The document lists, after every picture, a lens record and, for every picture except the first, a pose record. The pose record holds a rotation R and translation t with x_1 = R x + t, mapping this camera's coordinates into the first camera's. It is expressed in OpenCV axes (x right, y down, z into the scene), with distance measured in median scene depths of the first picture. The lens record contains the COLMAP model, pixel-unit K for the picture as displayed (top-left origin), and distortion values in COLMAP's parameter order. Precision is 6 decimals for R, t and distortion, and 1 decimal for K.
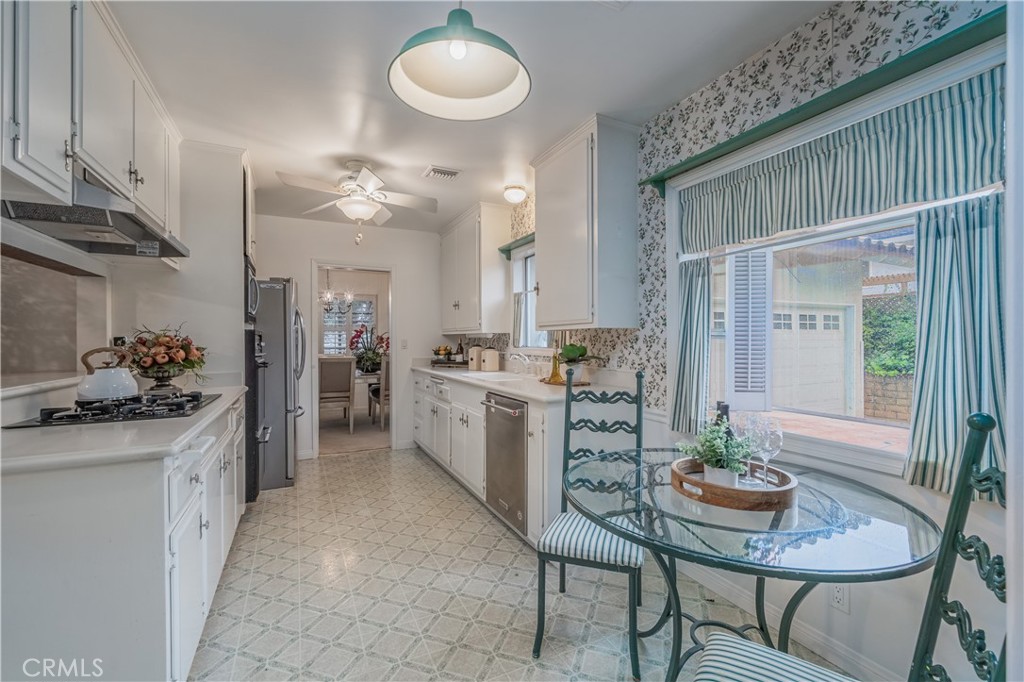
lens RADIAL K [[448.7, 0, 512.6], [0, 448.7, 339.5], [0, 0, 1]] dist [0.007999, -0.006645]
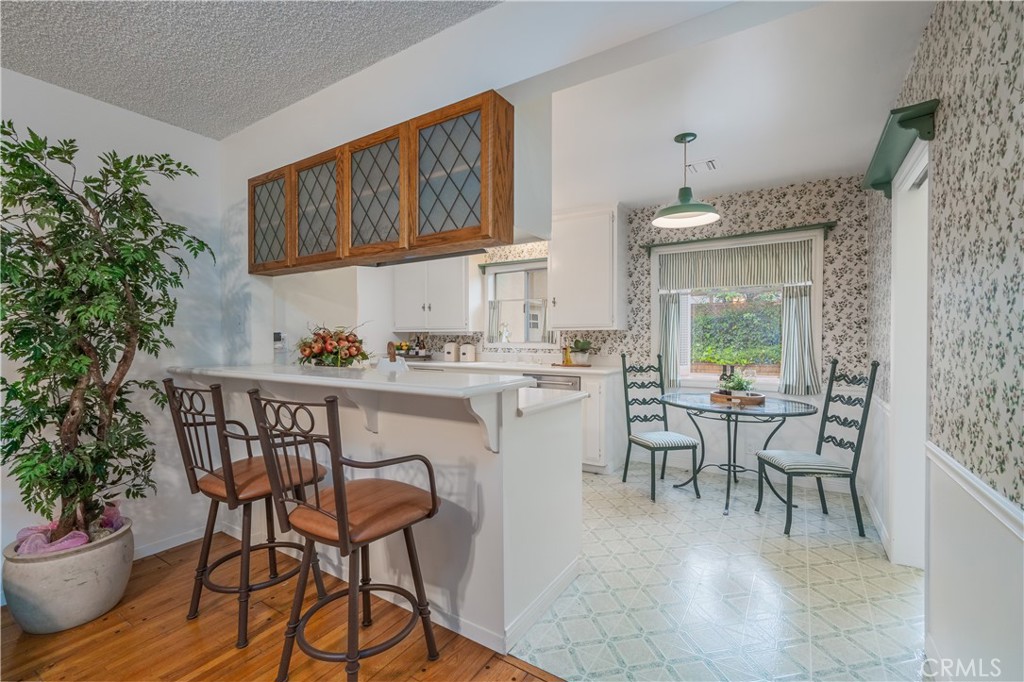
lens RADIAL K [[448.7, 0, 512.6], [0, 448.7, 339.5], [0, 0, 1]] dist [0.007999, -0.006645]
pose [[0.853601, 0.000634, 0.520927, -0.640759], [-0.002654, 0.999992, 0.003132, 0.003886], [-0.520921, -0.004056, 0.853595, -0.140497]]
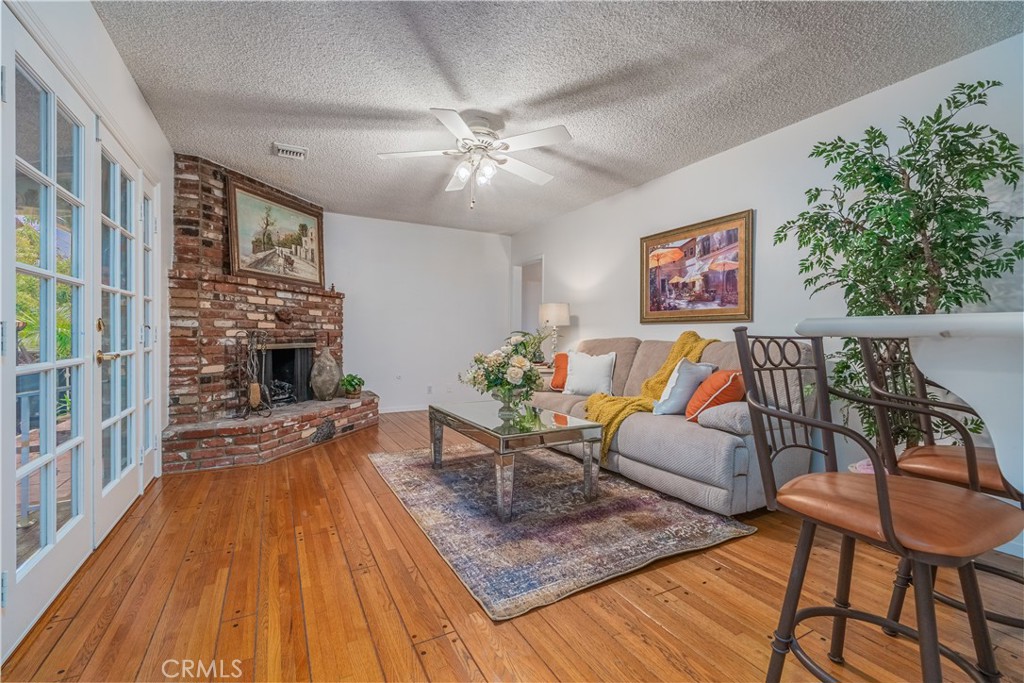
lens RADIAL K [[448.7, 0, 512.6], [0, 448.7, 340.0], [0, 0, 1]] dist [0.007999, -0.006645]
pose [[0.046117, 0.018431, -0.998766, -0.248891], [-0.004933, 0.999822, 0.018223, 0.051705], [0.998924, 0.004087, 0.046200, 0.040217]]
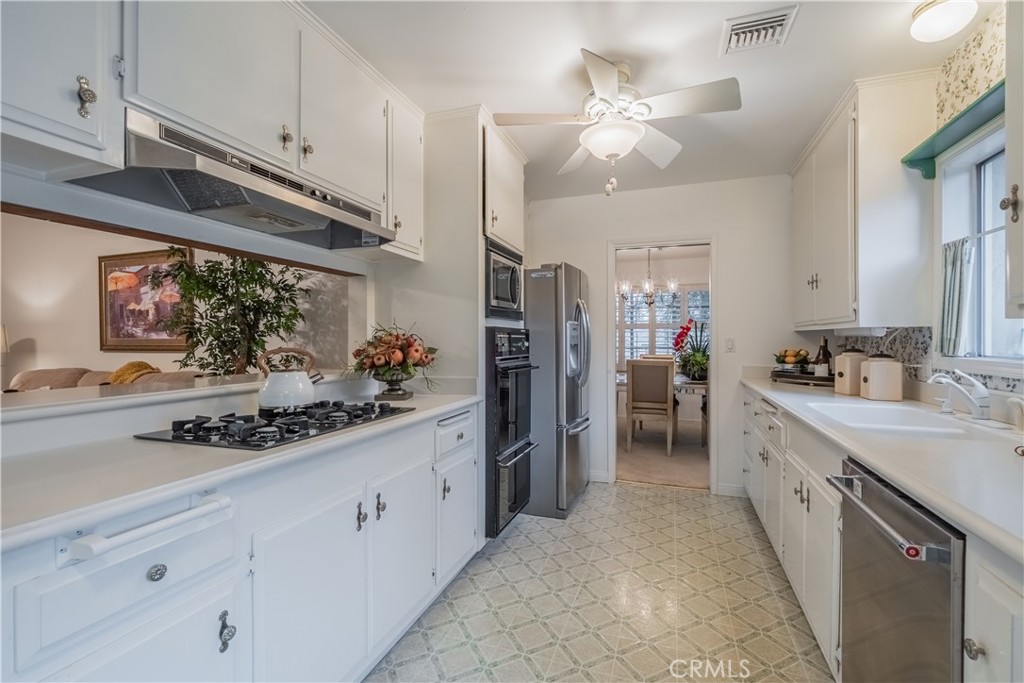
lens RADIAL K [[448.7, 0, 512.6], [0, 448.7, 340.0], [0, 0, 1]] dist [0.007999, -0.006645]
pose [[0.704678, 0.006431, -0.709499, 0.020577], [-0.002093, 0.999973, 0.006985, -0.002515], [0.709525, -0.003437, 0.704672, 0.348345]]
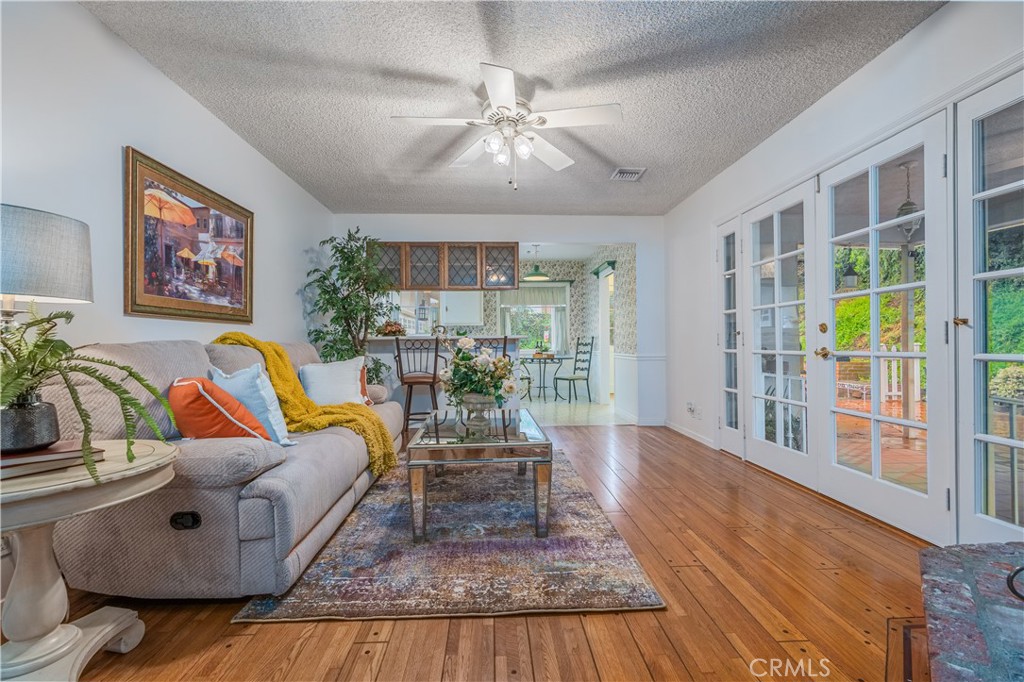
lens RADIAL K [[448.7, 0, 512.6], [0, 448.7, 339.5], [0, 0, 1]] dist [0.007999, -0.006645]
pose [[0.388178, 0.008759, 0.921543, -1.661655], [0.004074, 0.999929, -0.011220, 0.070826], [-0.921576, 0.008110, 0.388114, -0.256316]]
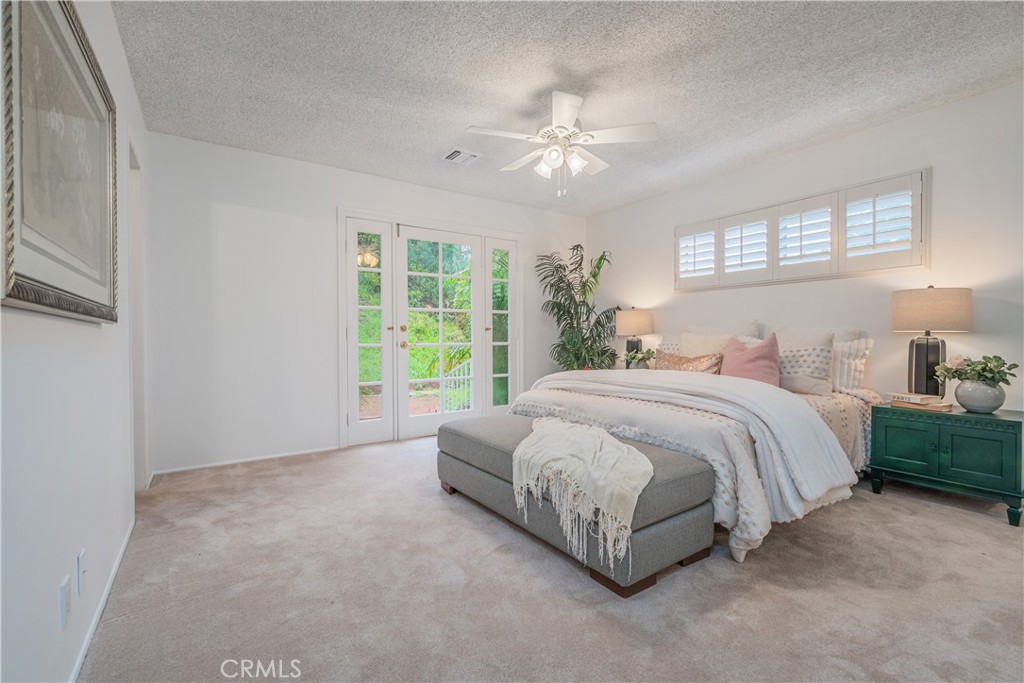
lens RADIAL K [[448.7, 0, 512.6], [0, 448.7, 340.0], [0, 0, 1]] dist [0.007999, -0.006645]
pose [[-0.990618, 0.010528, -0.136253, -0.924236], [0.007742, 0.999750, 0.020957, 0.052080], [0.136440, 0.019706, -0.990452, 0.659181]]
